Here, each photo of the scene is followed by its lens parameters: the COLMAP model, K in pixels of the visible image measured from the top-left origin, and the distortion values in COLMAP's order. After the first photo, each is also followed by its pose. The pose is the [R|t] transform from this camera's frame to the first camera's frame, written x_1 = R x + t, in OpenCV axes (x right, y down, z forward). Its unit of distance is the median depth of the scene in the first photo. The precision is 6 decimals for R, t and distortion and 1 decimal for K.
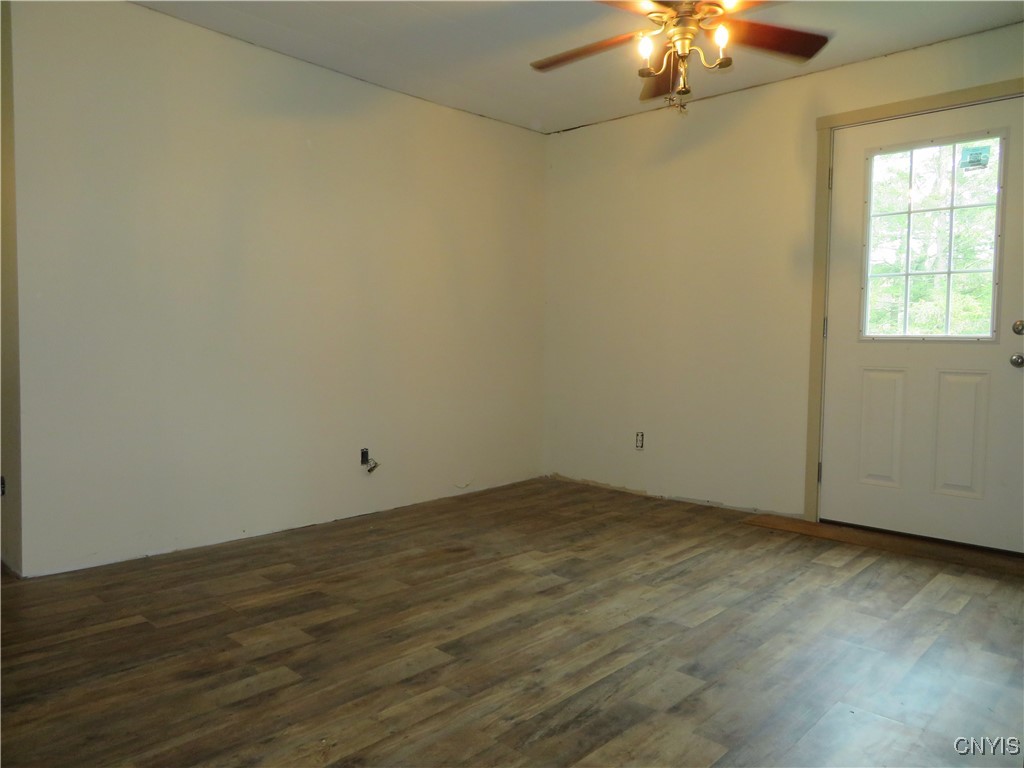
lens RADIAL K [[730.4, 0, 509.2], [0, 730.4, 384.5], [0, 0, 1]] dist [-0.009720, 0.000714]
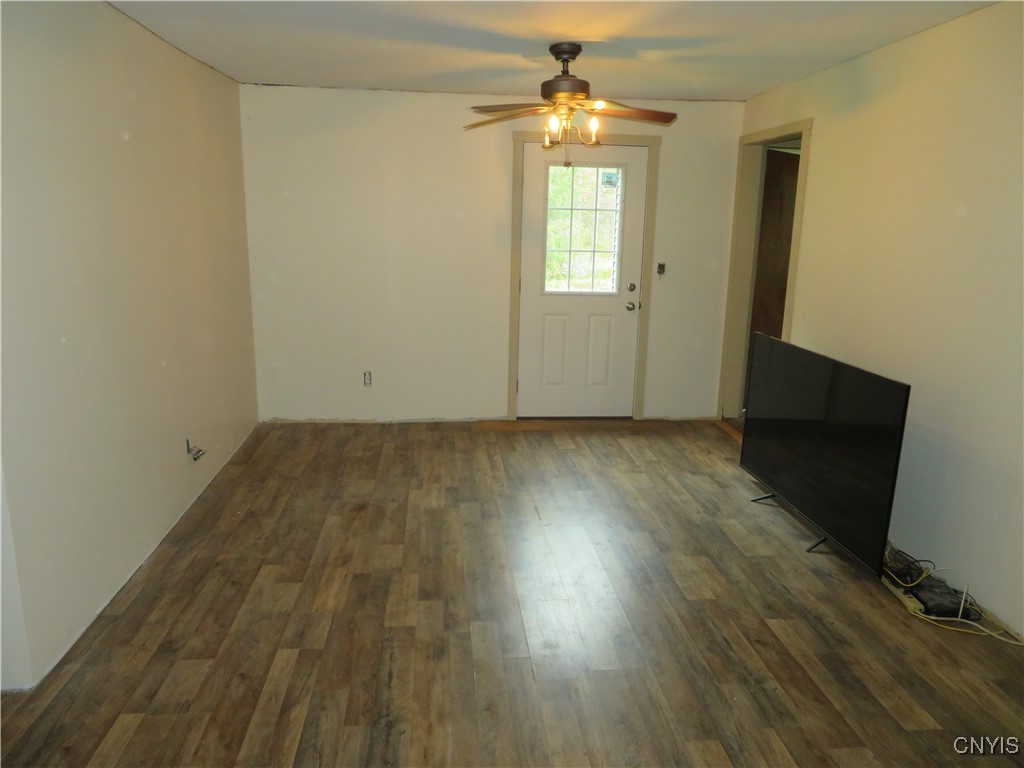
lens RADIAL K [[730.4, 0, 509.2], [0, 730.4, 384.5], [0, 0, 1]] dist [-0.009720, 0.000714]
pose [[0.659938, -0.165317, 0.732907, -0.746480], [0.030398, 0.980568, 0.193809, -0.189050], [-0.750705, -0.105623, 0.652140, 0.078297]]
